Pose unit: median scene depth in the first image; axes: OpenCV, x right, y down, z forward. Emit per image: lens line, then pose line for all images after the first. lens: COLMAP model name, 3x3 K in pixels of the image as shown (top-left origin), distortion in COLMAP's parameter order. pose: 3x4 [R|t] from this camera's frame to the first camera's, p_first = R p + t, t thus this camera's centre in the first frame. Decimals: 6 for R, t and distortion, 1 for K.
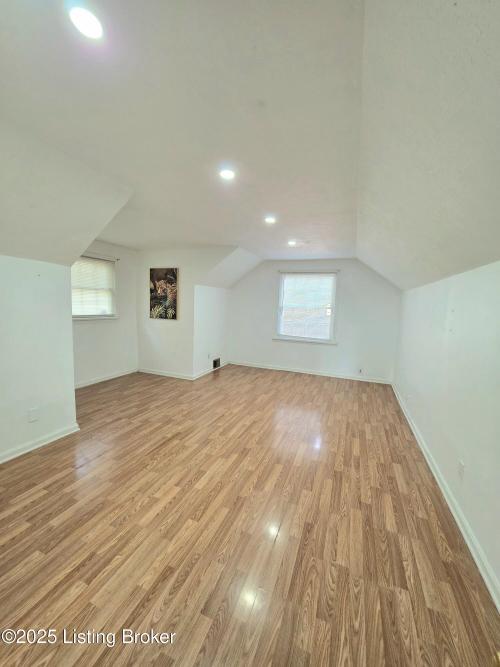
lens RADIAL K [[266.6, 0, 249.9], [0, 266.6, 331.9], [0, 0, 1]] dist [-0.000315, -0.000675]
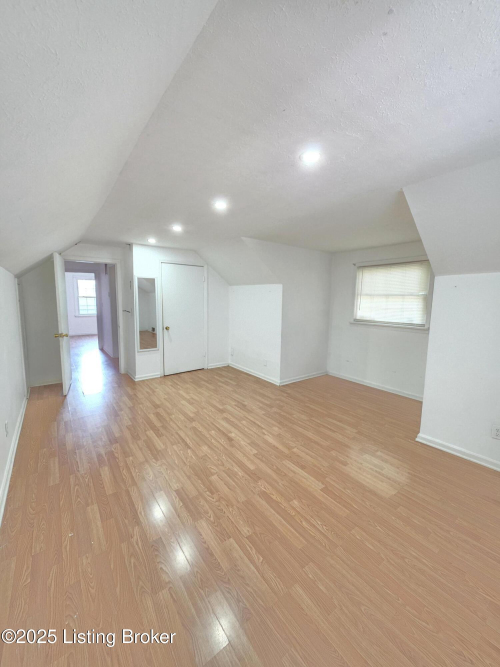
lens RADIAL K [[266.6, 0, 249.9], [0, 266.6, 331.9], [0, 0, 1]] dist [-0.000315, -0.000675]
pose [[-0.528710, 0.055533, -0.846984, 0.750605], [-0.124819, 0.981923, 0.142296, -0.145853], [0.839575, 0.180953, -0.512221, 1.539637]]
